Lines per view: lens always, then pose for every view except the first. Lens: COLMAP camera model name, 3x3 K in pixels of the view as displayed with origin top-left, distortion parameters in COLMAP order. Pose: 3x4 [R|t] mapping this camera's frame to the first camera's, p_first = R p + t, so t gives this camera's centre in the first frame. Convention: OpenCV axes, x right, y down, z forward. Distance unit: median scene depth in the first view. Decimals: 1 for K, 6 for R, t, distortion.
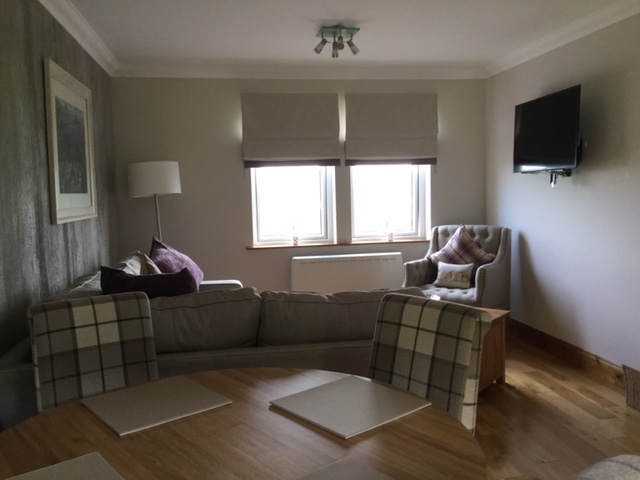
lens RADIAL K [[579.8, 0, 320.0], [0, 579.8, 240.0], [0, 0, 1]] dist [0.128290, -0.245141]
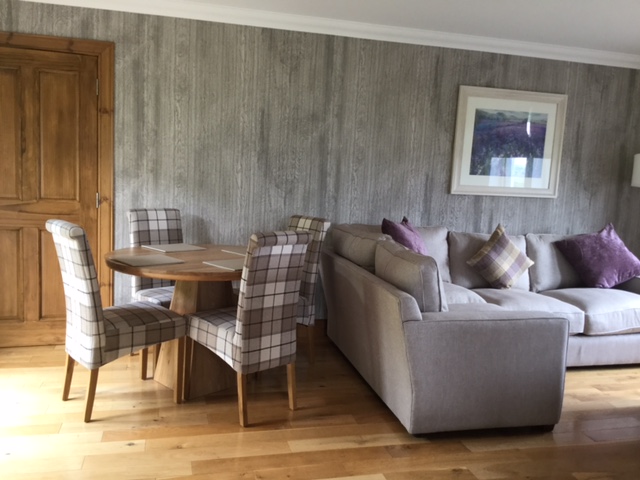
lens RADIAL K [[579.8, 0, 320.0], [0, 579.8, 240.0], [0, 0, 1]] dist [0.128290, -0.245141]
pose [[0.079540, 0.146628, -0.985989, 0.626404], [-0.137927, 0.981227, 0.134793, -0.039903], [0.987243, 0.125273, 0.098271, 0.310414]]
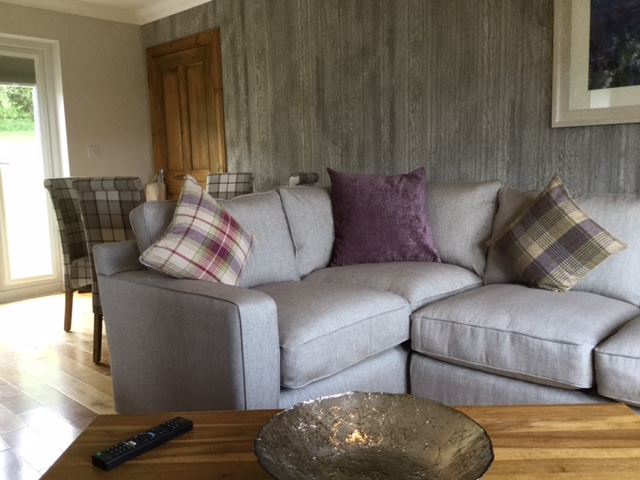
lens RADIAL K [[579.8, 0, 320.0], [0, 579.8, 240.0], [0, 0, 1]] dist [0.128290, -0.245141]
pose [[-0.799214, 0.110356, -0.590829, 0.237580], [-0.012632, 0.979699, 0.200078, -0.020318], [0.600914, 0.167368, -0.781595, 0.905543]]
